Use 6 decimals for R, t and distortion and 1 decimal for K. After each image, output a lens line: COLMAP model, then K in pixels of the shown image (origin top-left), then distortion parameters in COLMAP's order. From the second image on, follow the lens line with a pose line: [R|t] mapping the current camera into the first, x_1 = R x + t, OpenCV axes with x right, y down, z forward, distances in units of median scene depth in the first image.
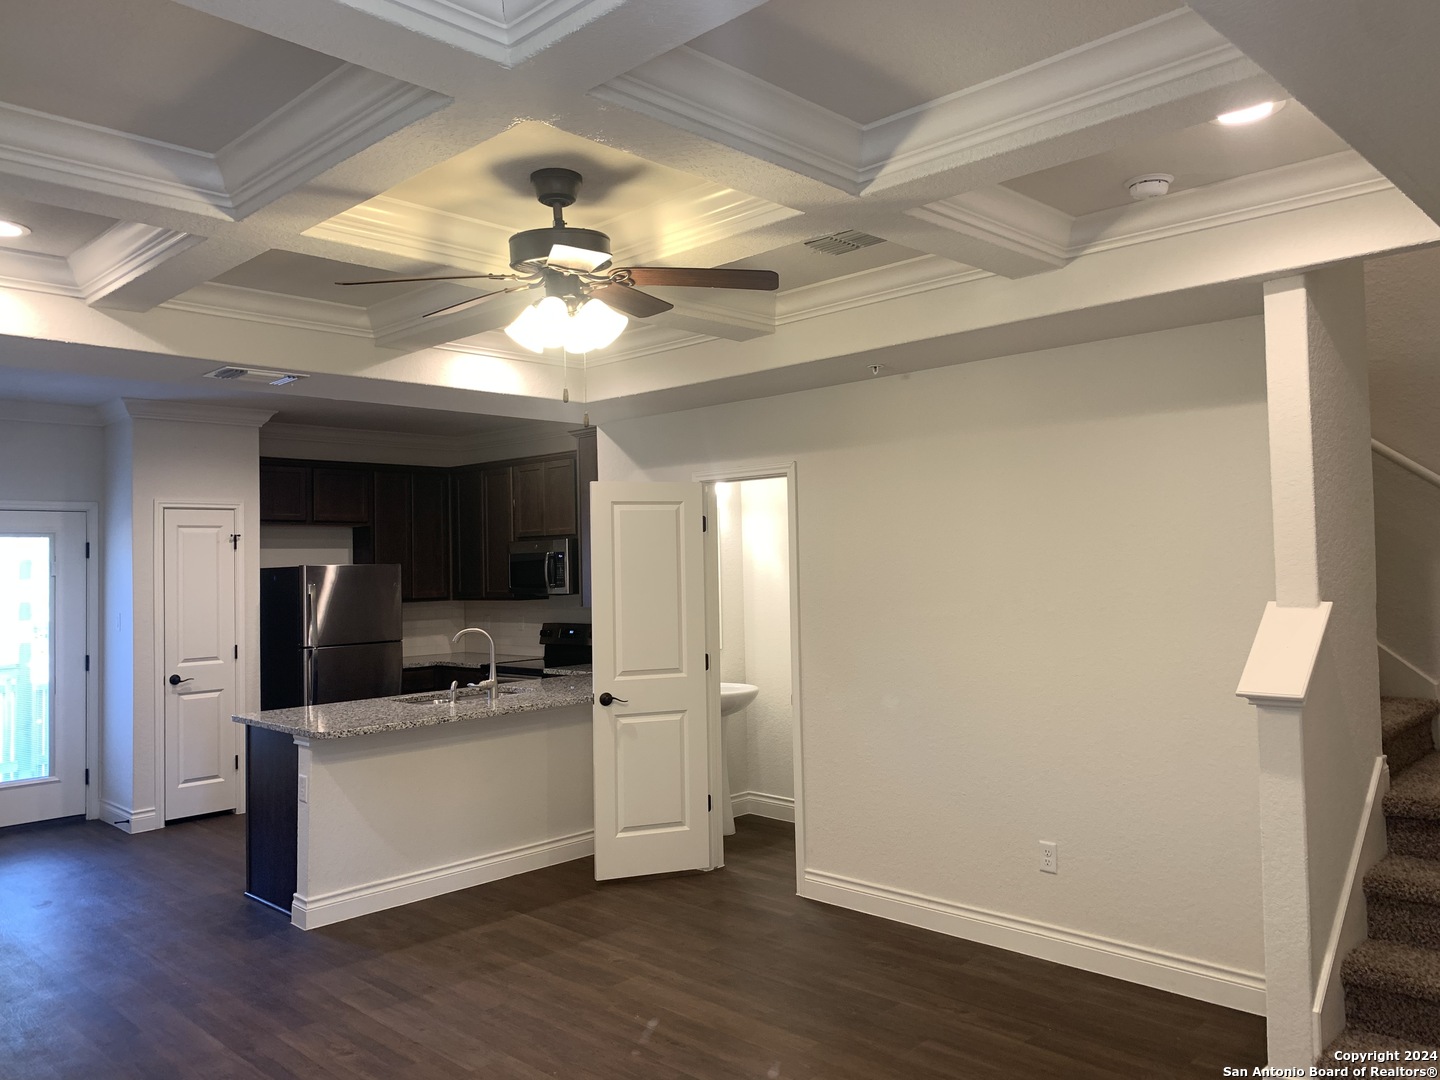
lens RADIAL K [[1096.9, 0, 719.6], [0, 1096.9, 527.4], [0, 0, 1]] dist [0.056349, -0.077232]
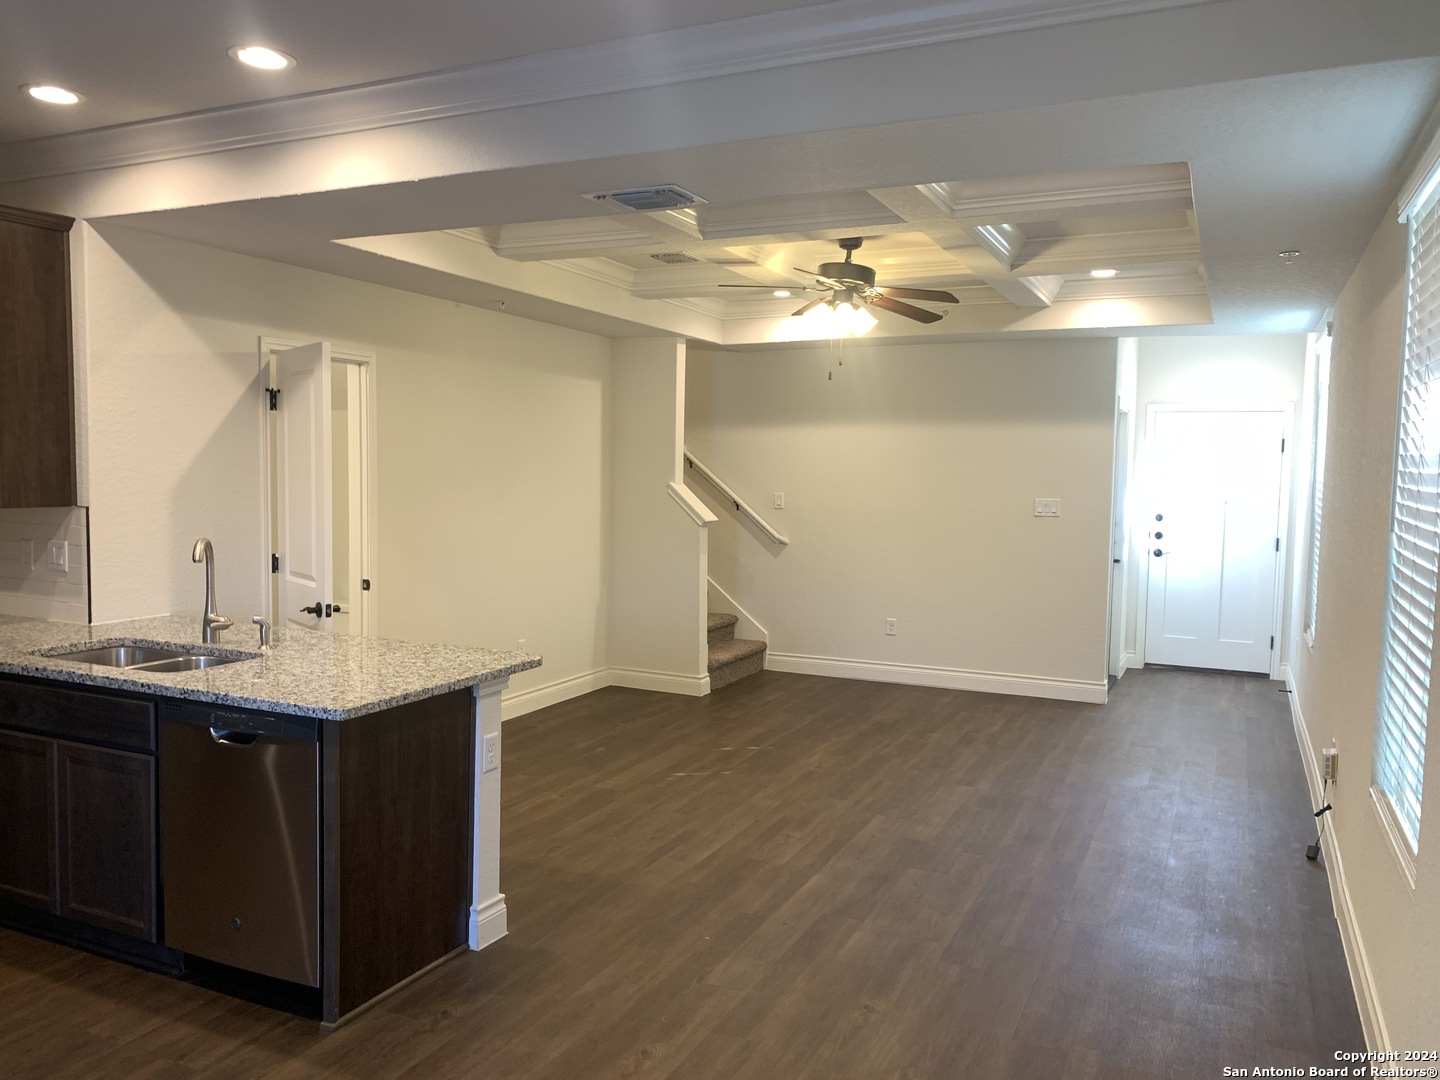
lens RADIAL K [[1097.9, 0, 722.0], [0, 1097.9, 534.8], [0, 0, 1]] dist [0.079421, -0.086837]
pose [[-0.332402, -0.050194, 0.941801, -1.357239], [-0.048509, 0.998171, 0.036077, 0.074669], [-0.941889, -0.033694, -0.334229, 1.368171]]
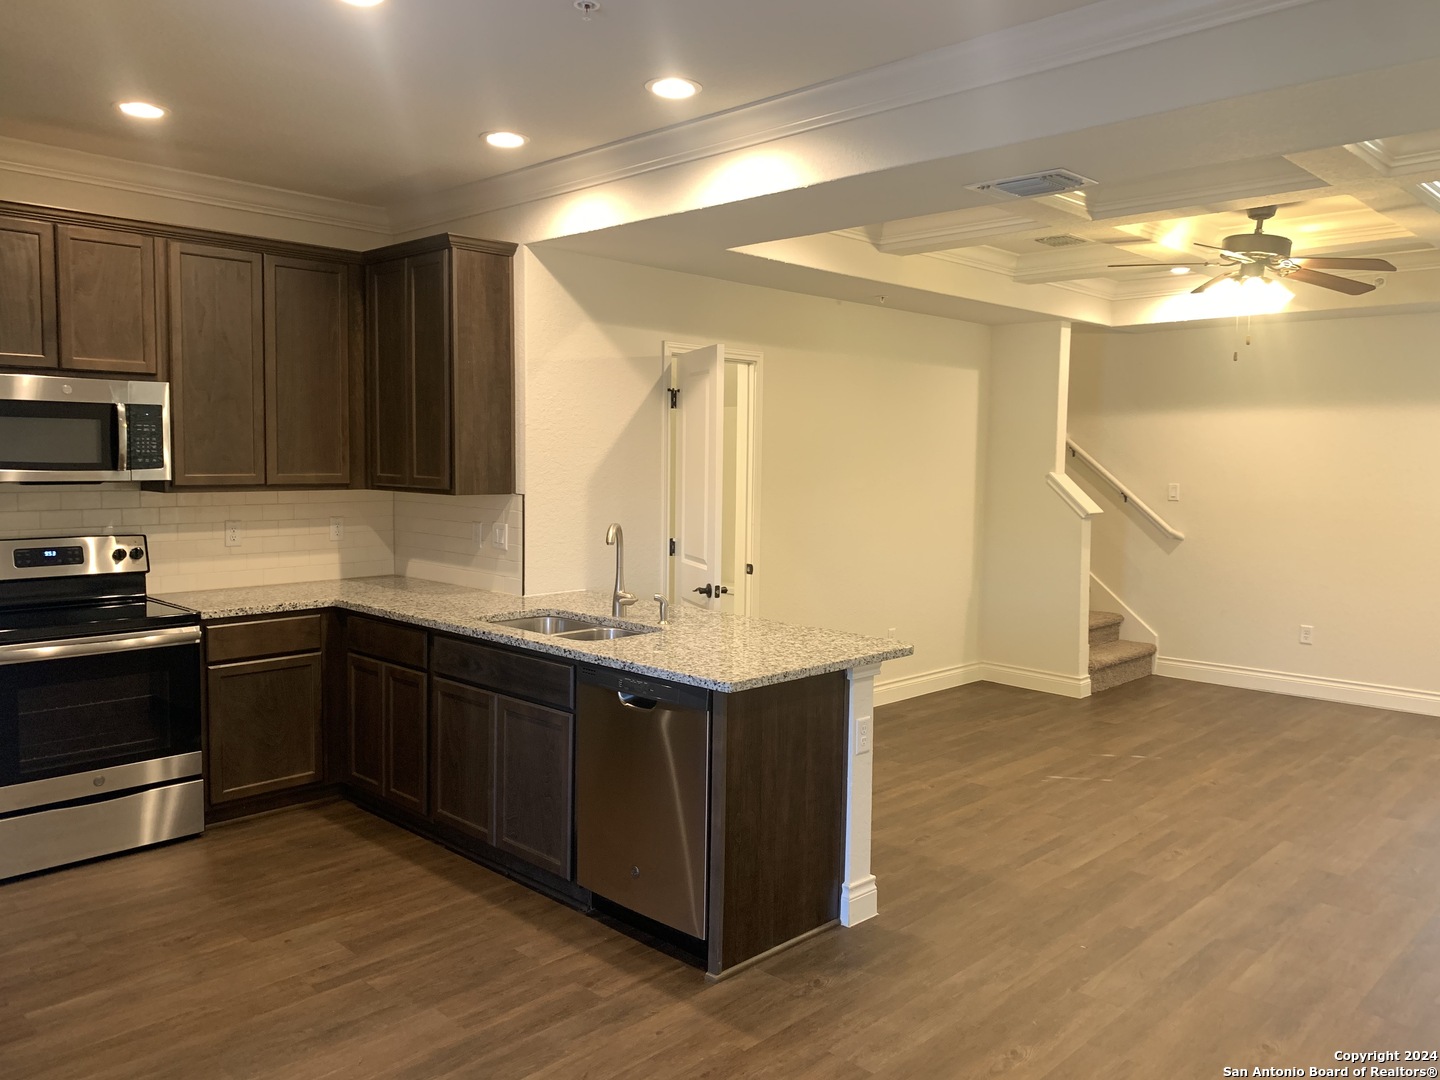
lens RADIAL K [[1096.9, 0, 719.6], [0, 1096.9, 527.4], [0, 0, 1]] dist [0.056349, -0.077232]
pose [[-0.000090, -0.054905, 0.998492, -1.367200], [-0.051190, 0.997183, 0.054828, 0.074648], [-0.998689, -0.051108, -0.002900, 1.370401]]
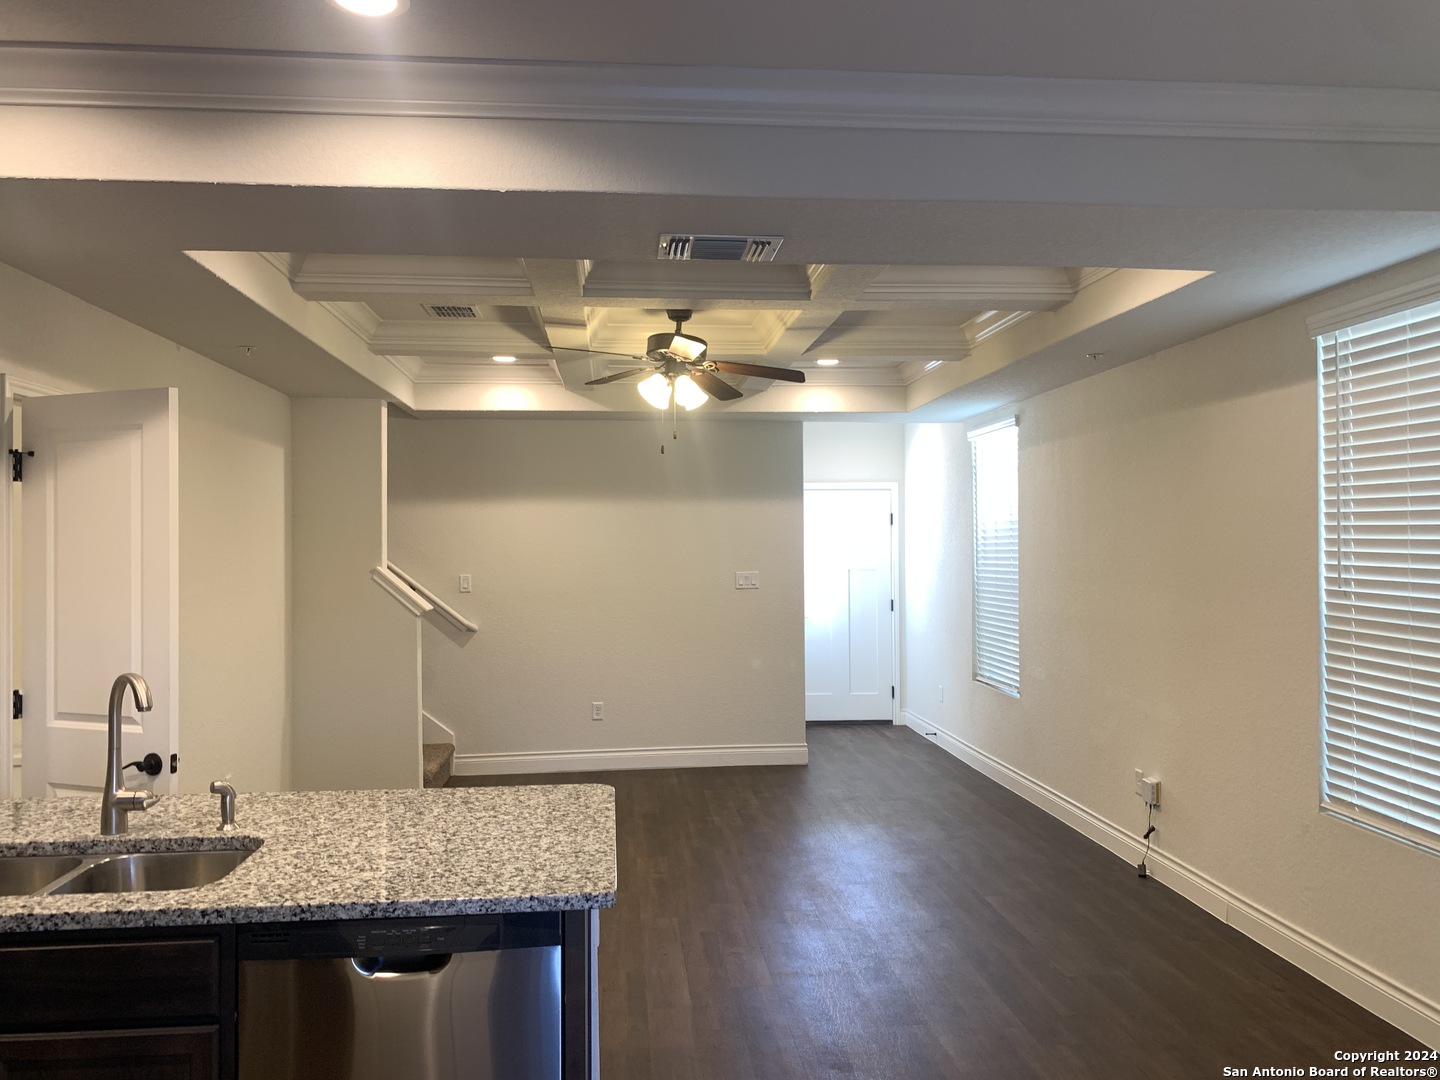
lens RADIAL K [[1096.9, 0, 719.6], [0, 1096.9, 527.4], [0, 0, 1]] dist [0.056349, -0.077232]
pose [[-0.763411, 0.028316, 0.645292, -0.979184], [-0.008781, 0.998491, -0.054203, 0.081996], [-0.645853, -0.047045, -0.762011, 1.729678]]
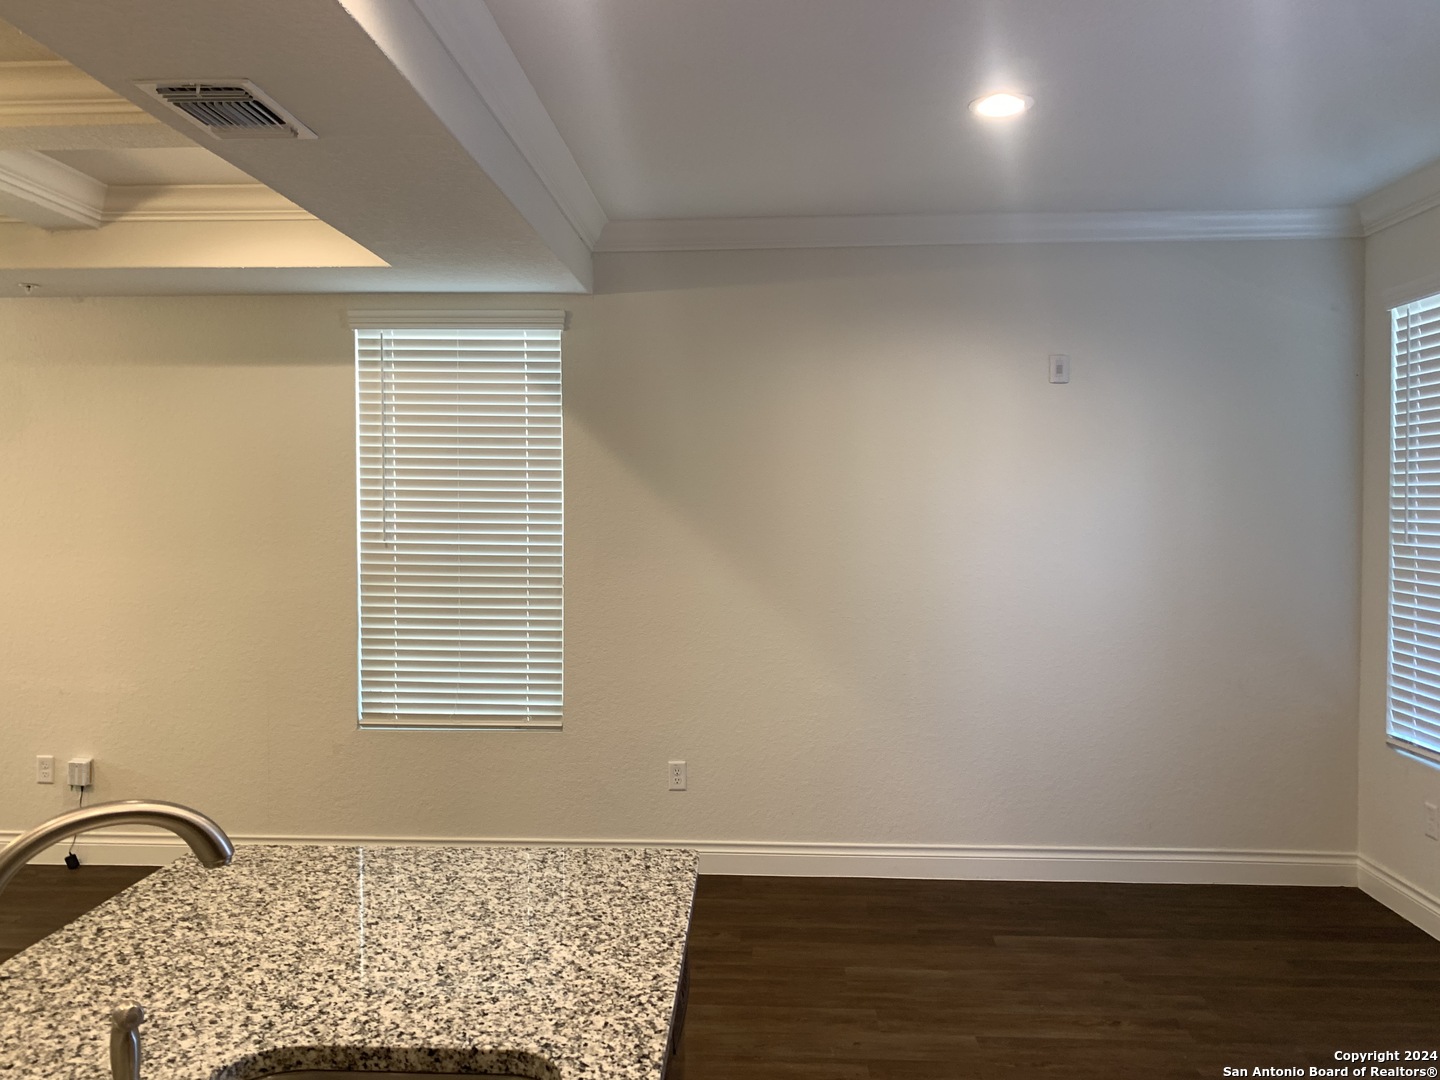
lens RADIAL K [[1096.9, 0, 719.6], [0, 1096.9, 527.4], [0, 0, 1]] dist [0.056349, -0.077232]
pose [[-0.738938, 0.024176, -0.673339, -0.244280], [0.032361, 0.999476, 0.000372, 0.074290], [0.672996, -0.021516, -0.739334, 1.751151]]
